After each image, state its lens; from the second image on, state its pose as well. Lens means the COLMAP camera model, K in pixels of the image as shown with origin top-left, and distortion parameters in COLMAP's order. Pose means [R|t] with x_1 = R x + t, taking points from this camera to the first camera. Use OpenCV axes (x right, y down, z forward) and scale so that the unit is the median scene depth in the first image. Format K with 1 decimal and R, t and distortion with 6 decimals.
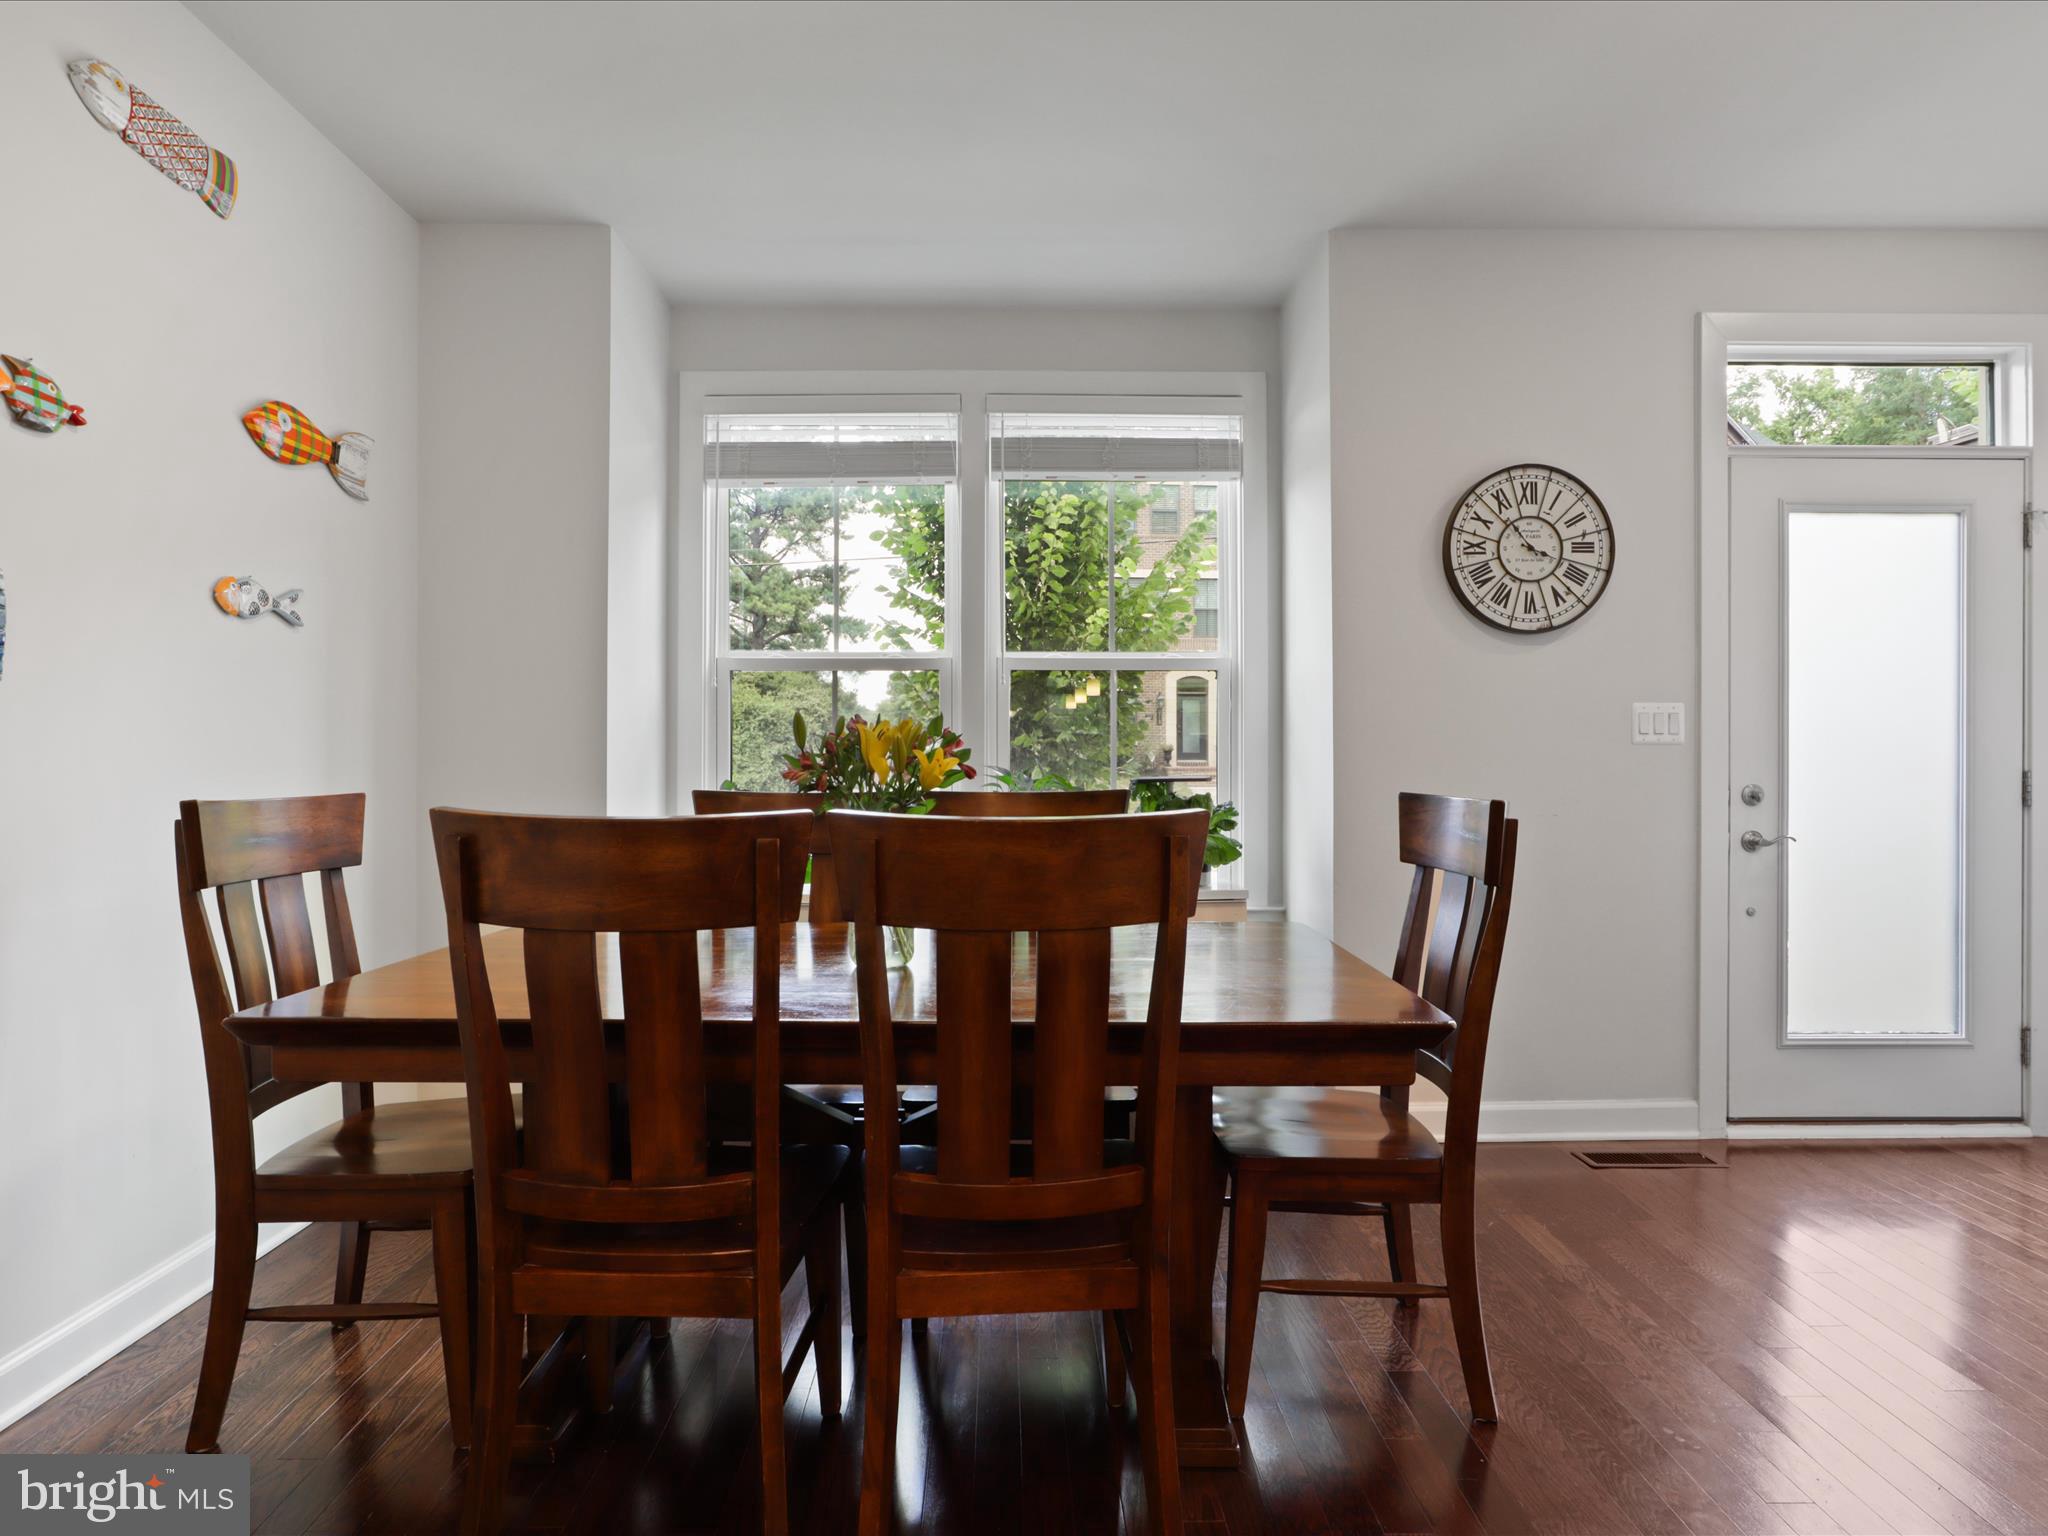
lens RADIAL K [[1164.8, 0, 1028.0], [0, 1164.8, 760.4], [0, 0, 1]] dist [-0.015994, 0.016022]
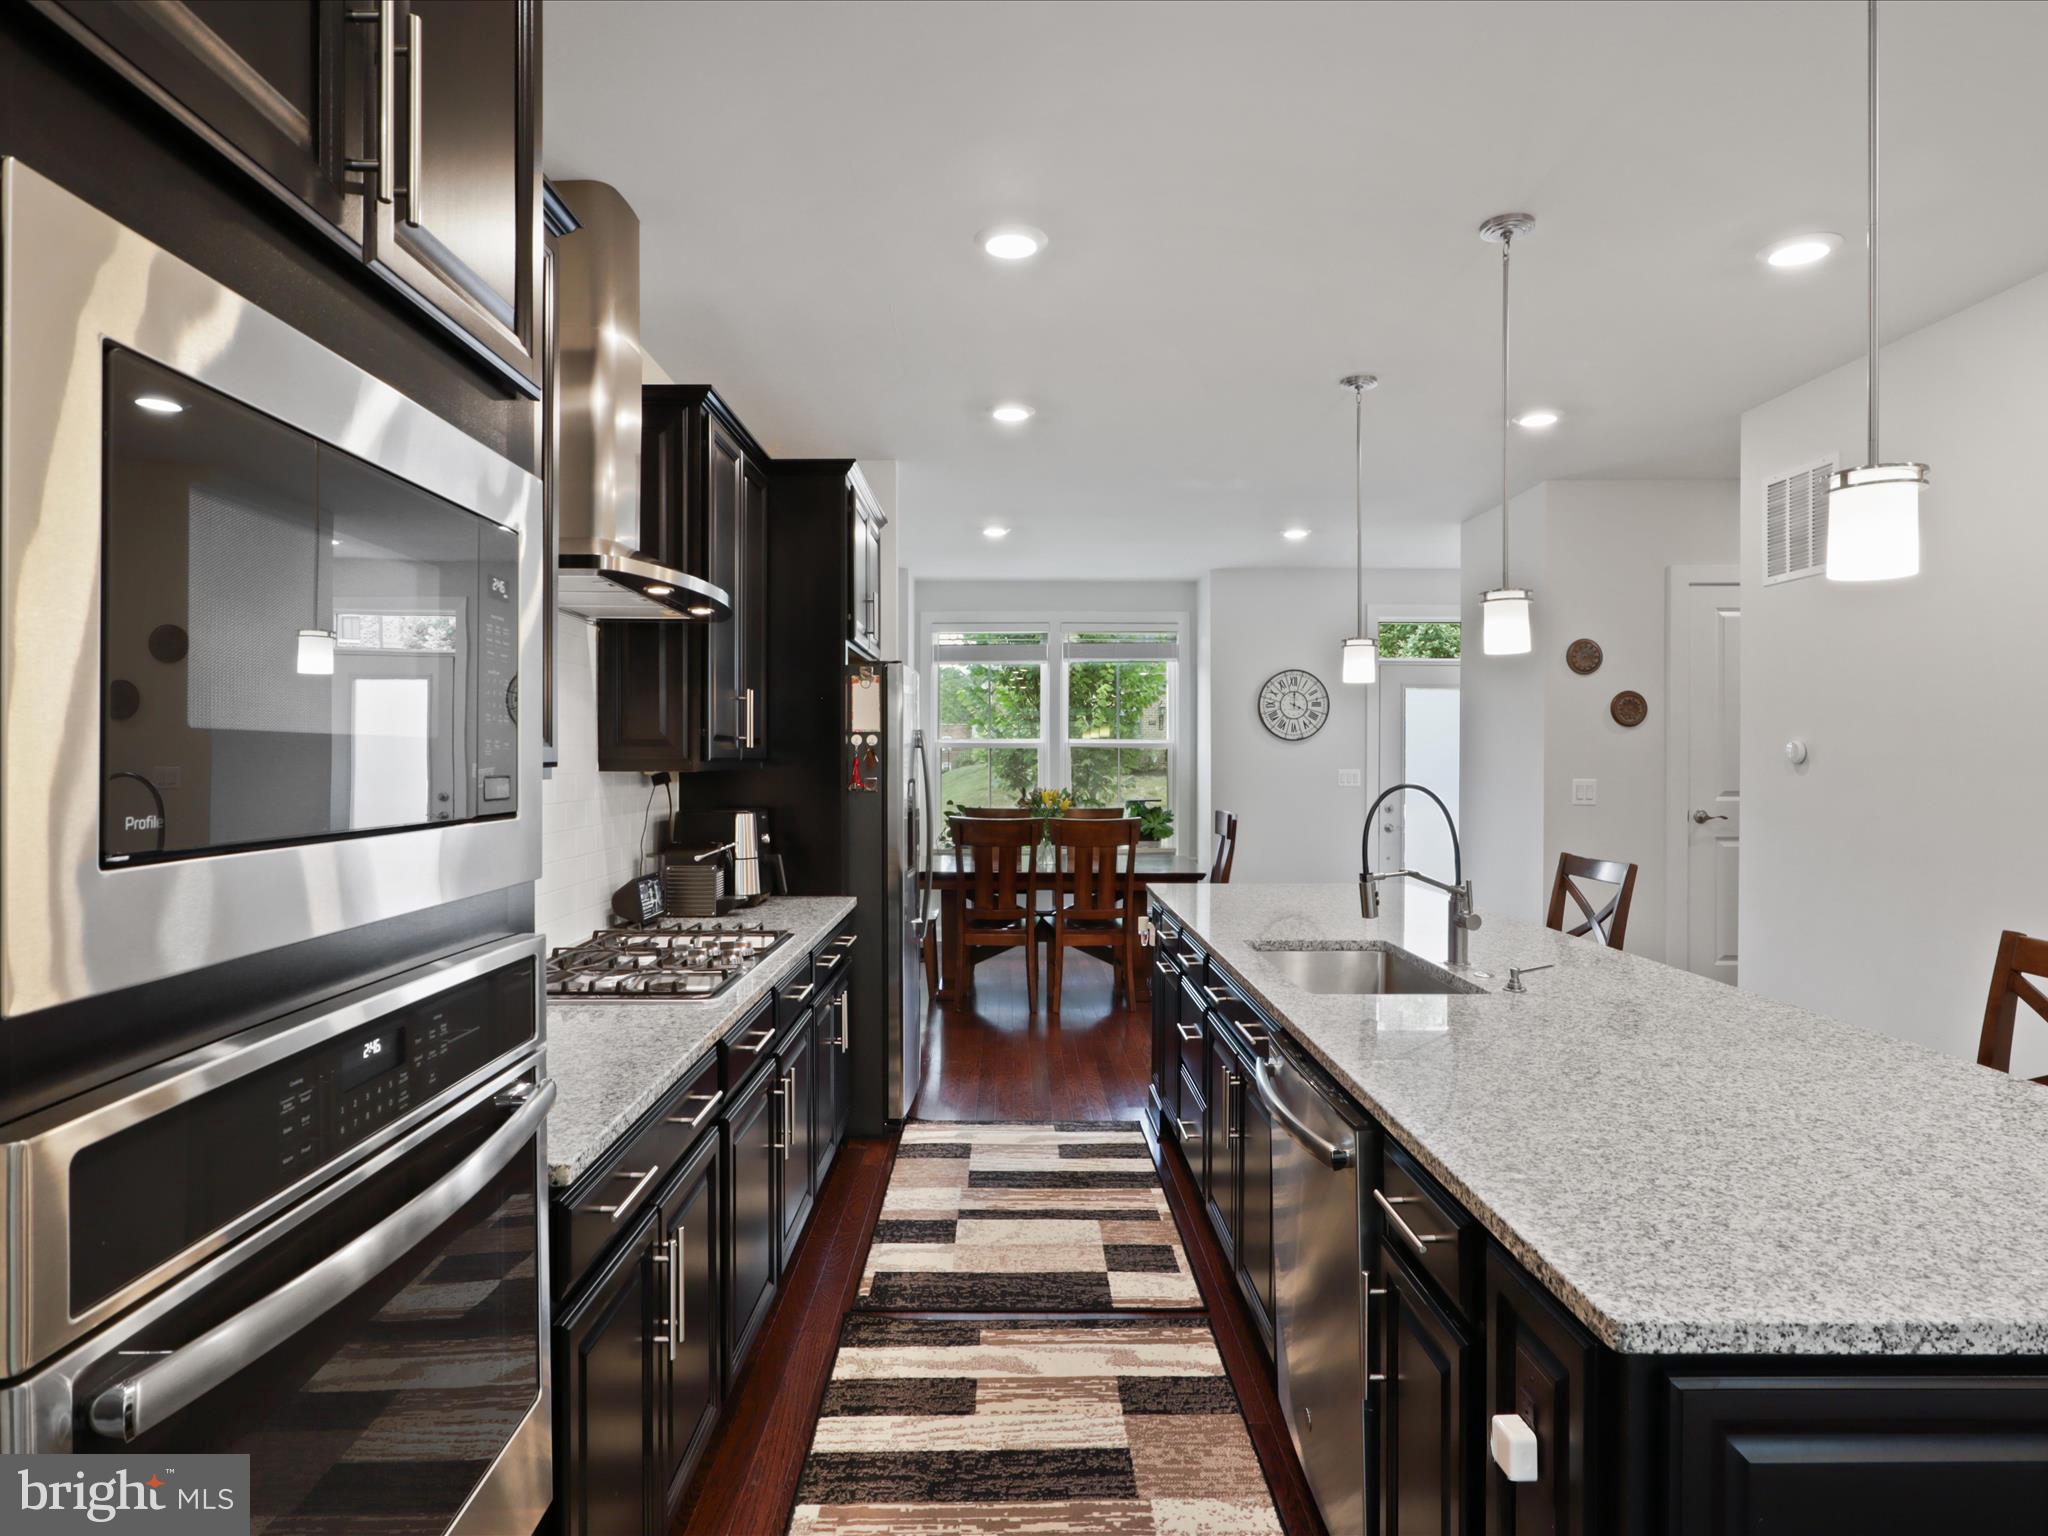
lens RADIAL K [[1164.8, 0, 1028.0], [0, 1164.8, 760.4], [0, 0, 1]] dist [-0.015994, 0.016022]
pose [[0.999975, 0.004110, -0.005802, -0.097749], [-0.004070, 0.999967, 0.006966, -0.083211], [0.005831, -0.006942, 0.999959, -1.387160]]
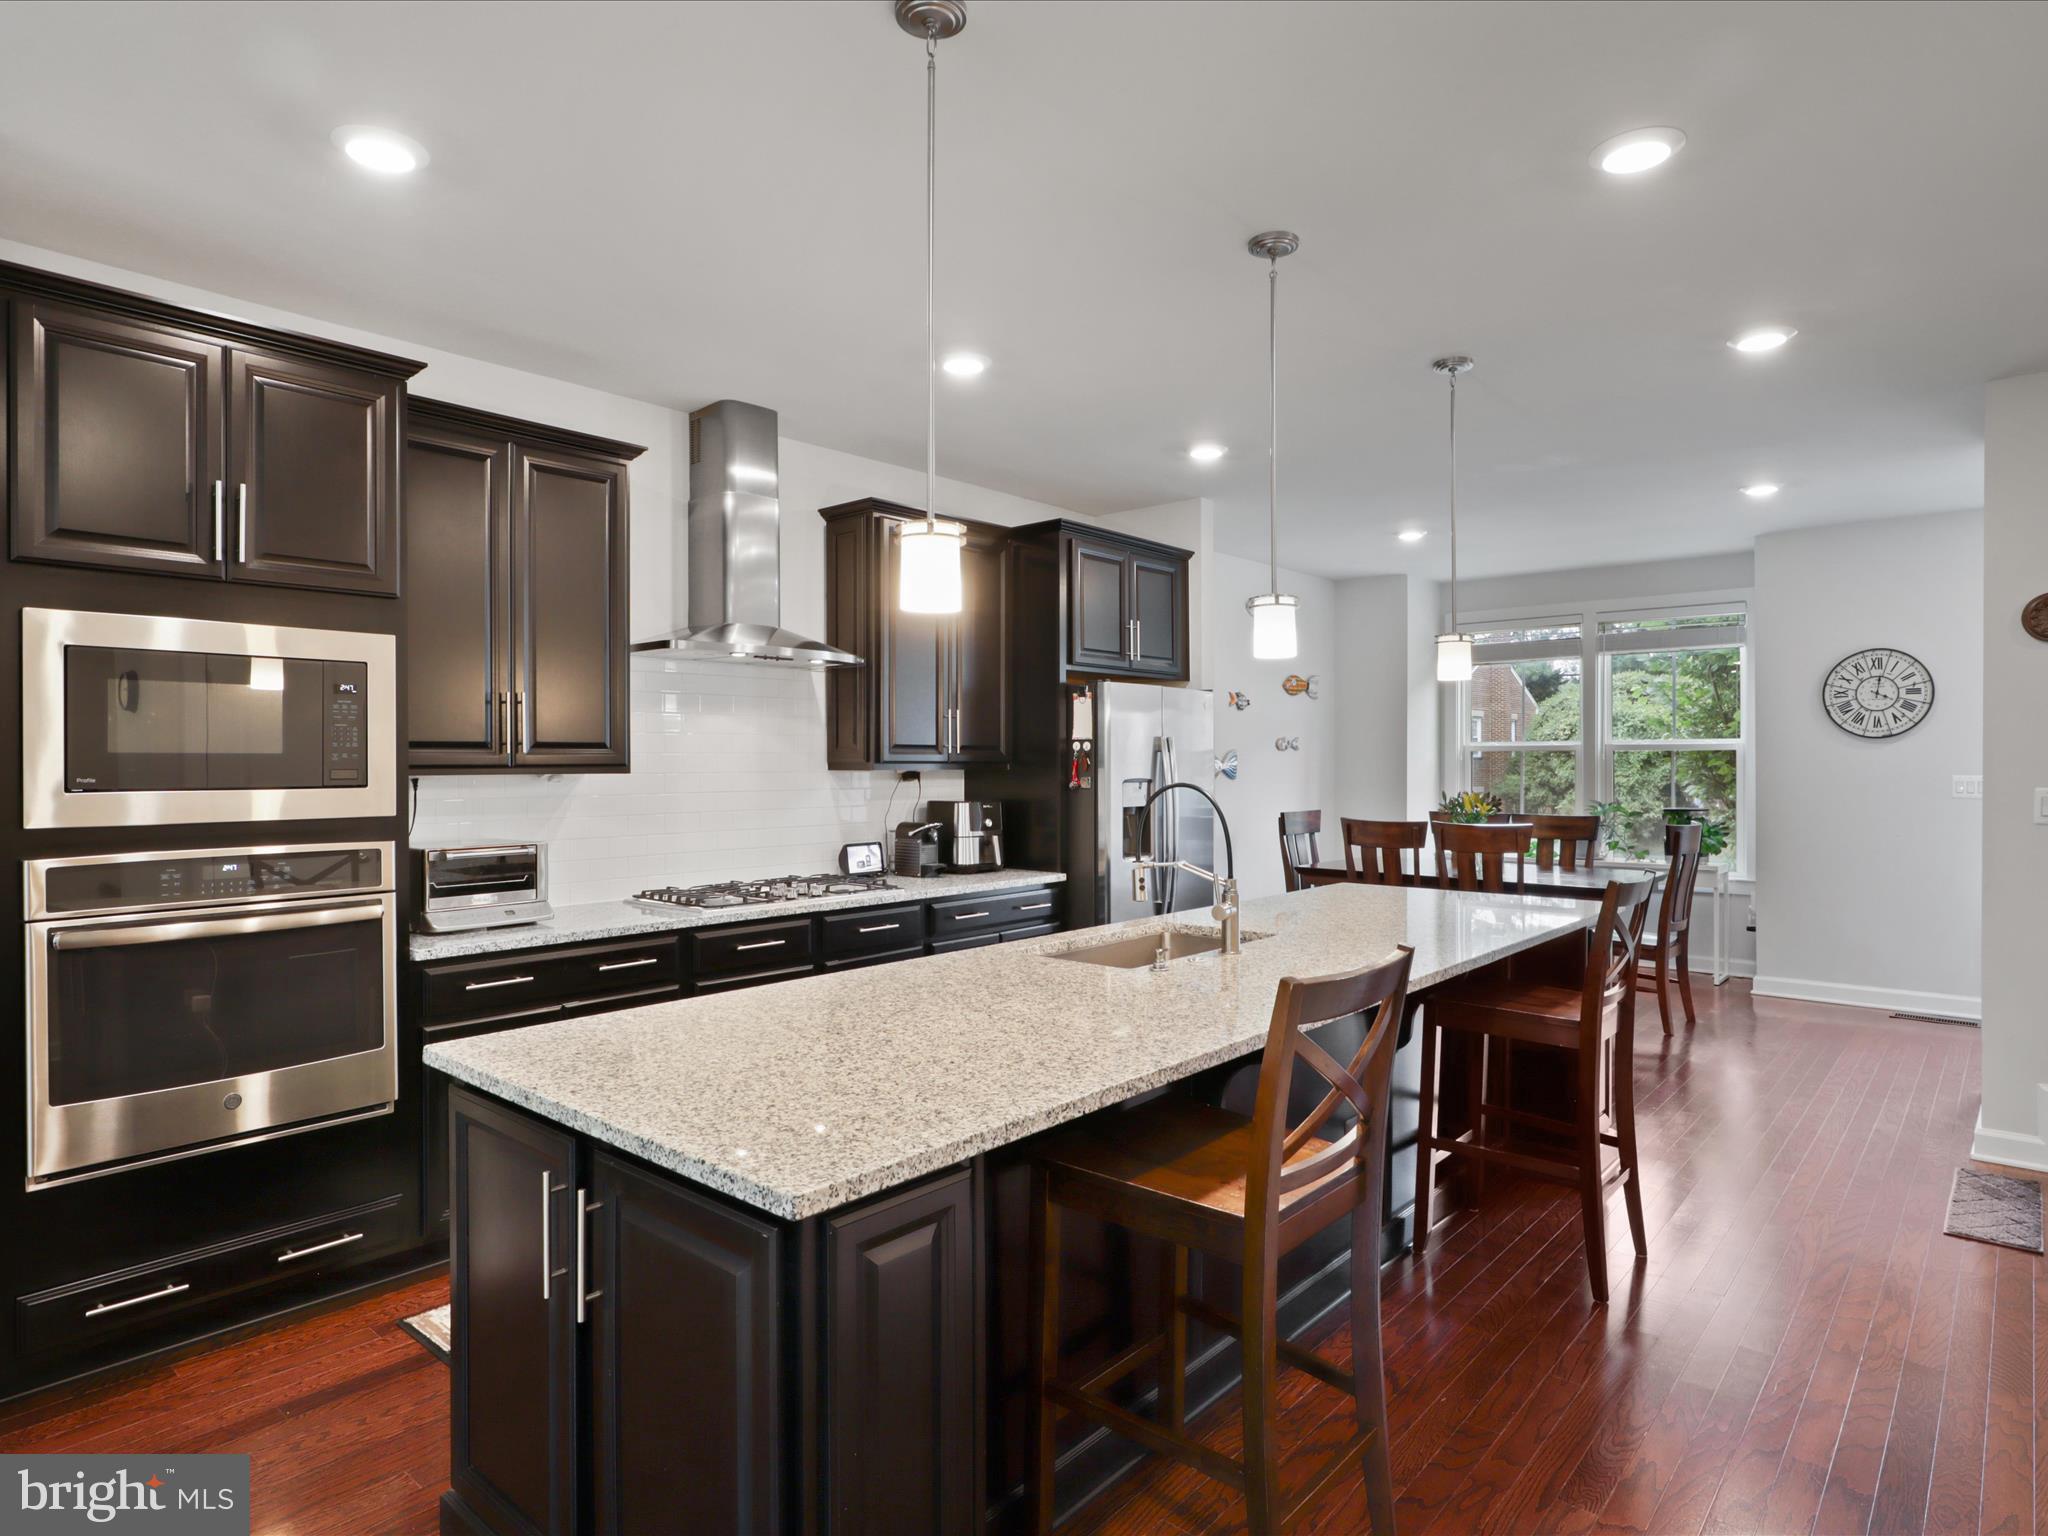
lens RADIAL K [[1164.8, 0, 1028.0], [0, 1164.8, 760.4], [0, 0, 1]] dist [-0.015994, 0.016022]
pose [[0.741783, 0.001309, -0.670639, 0.673042], [0.001635, 0.999992, 0.003760, -0.082894], [0.670638, -0.003886, 0.741774, -1.318102]]
